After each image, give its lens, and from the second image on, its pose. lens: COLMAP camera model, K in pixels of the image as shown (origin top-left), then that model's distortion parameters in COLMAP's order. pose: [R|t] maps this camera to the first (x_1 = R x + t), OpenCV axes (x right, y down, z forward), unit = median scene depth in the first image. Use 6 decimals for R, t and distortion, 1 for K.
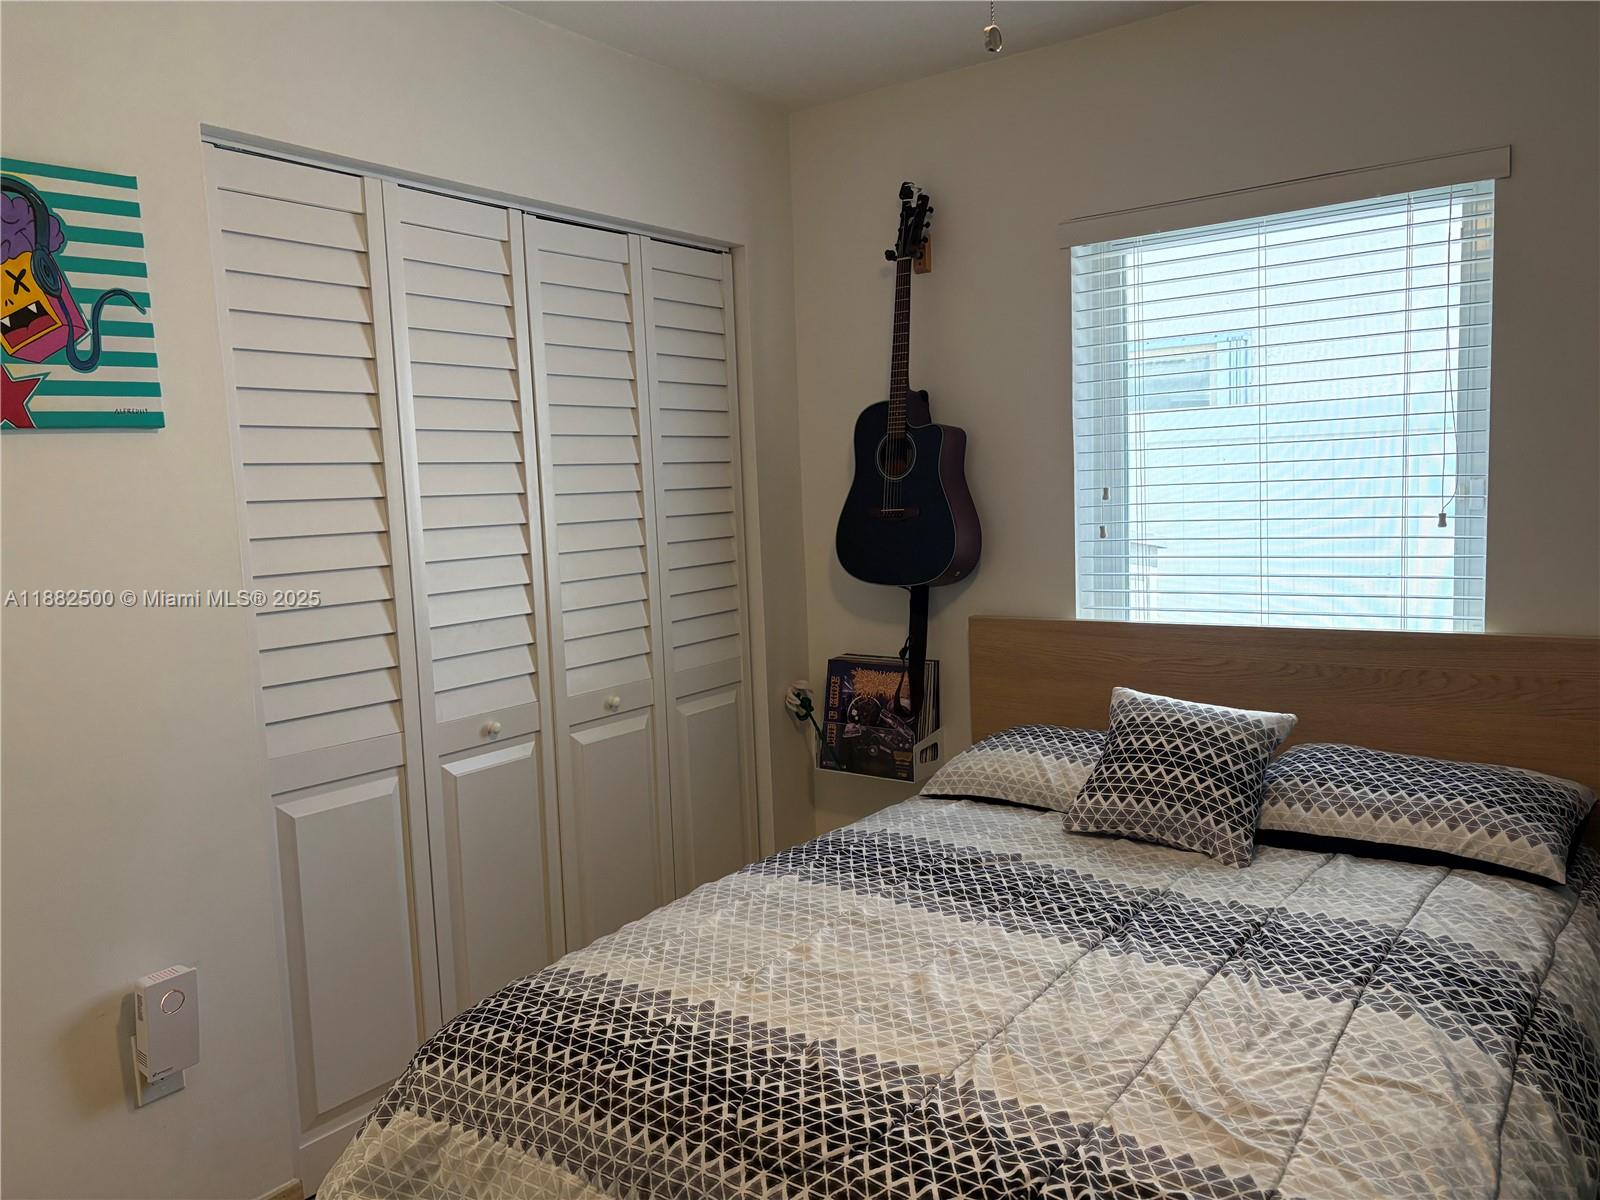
lens RADIAL K [[1216.0, 0, 803.7], [0, 1216.0, 604.4], [0, 0, 1]] dist [0.042946, -0.047859]
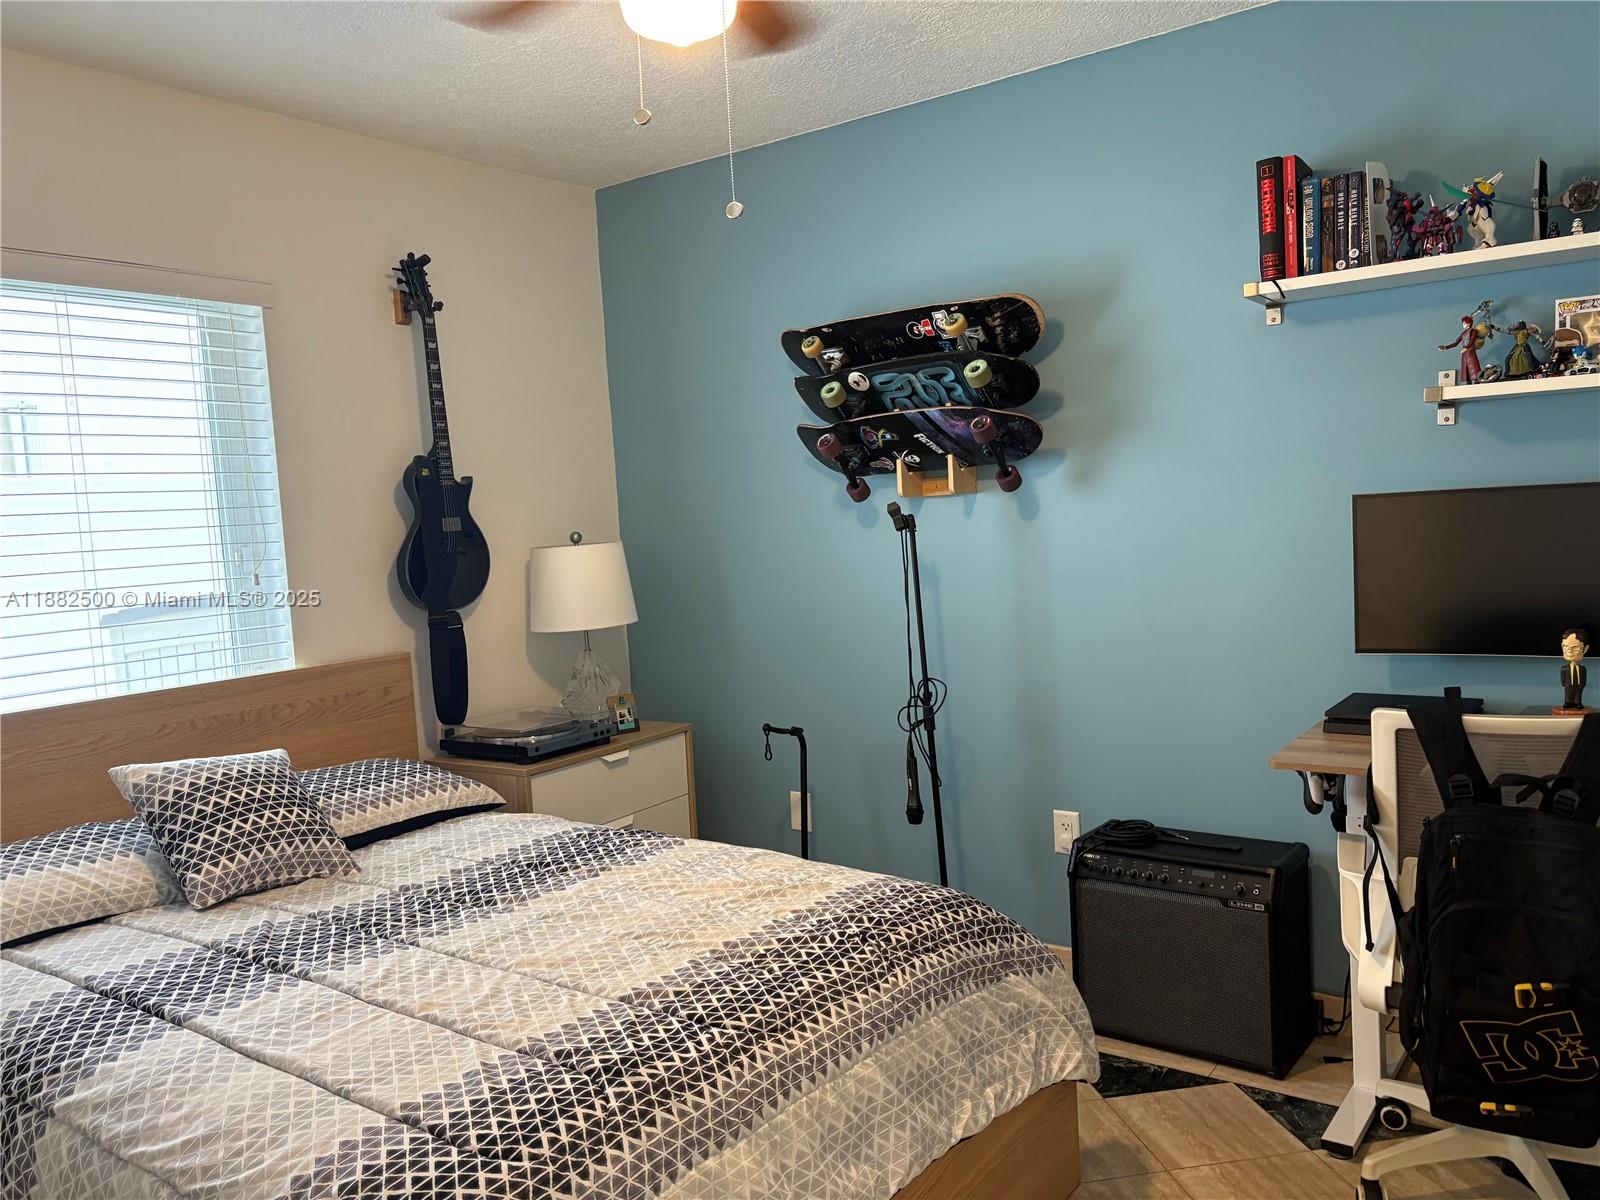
lens RADIAL K [[1216.0, 0, 803.7], [0, 1216.0, 604.4], [0, 0, 1]] dist [0.042946, -0.047859]
pose [[-0.000860, -0.040886, 0.999163, -0.723596], [0.151599, 0.987610, 0.040544, -0.013329], [-0.988442, 0.151507, 0.005349, 0.510973]]
